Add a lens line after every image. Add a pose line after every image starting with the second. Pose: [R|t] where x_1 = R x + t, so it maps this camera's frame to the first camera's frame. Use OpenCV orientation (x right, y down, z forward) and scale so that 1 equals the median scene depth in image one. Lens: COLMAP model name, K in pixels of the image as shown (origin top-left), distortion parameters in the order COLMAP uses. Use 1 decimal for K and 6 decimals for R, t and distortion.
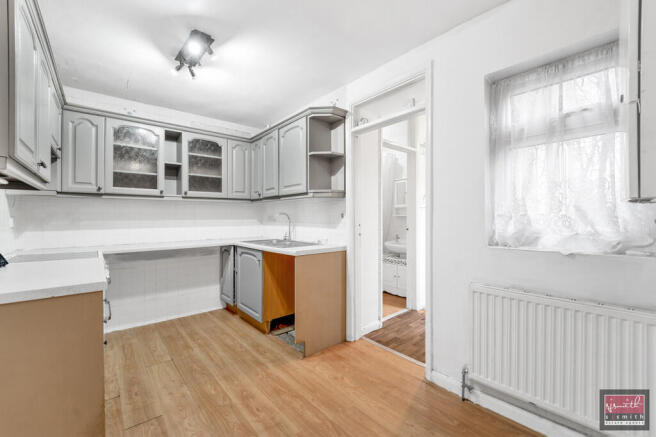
lens RADIAL K [[269.8, 0, 328.6], [0, 269.8, 217.9], [0, 0, 1]] dist [-0.015748, -0.000465]
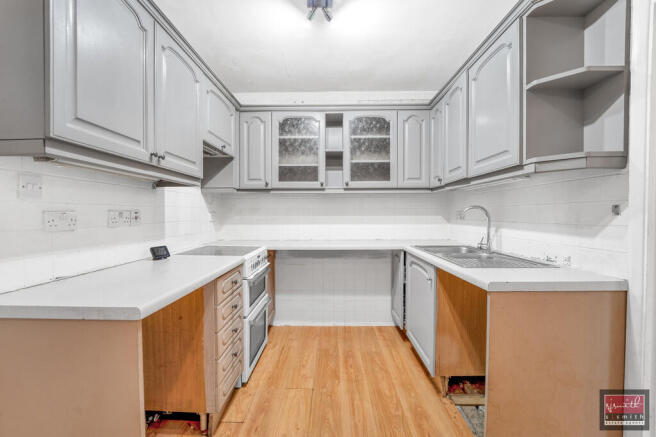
lens RADIAL K [[269.8, 0, 327.4], [0, 269.8, 216.7], [0, 0, 1]] dist [-0.015748, -0.000465]
pose [[0.745046, 0.009953, -0.666939, -0.013580], [-0.001557, 0.999912, 0.013183, -0.001434], [0.667012, -0.008784, 0.744995, 0.353218]]
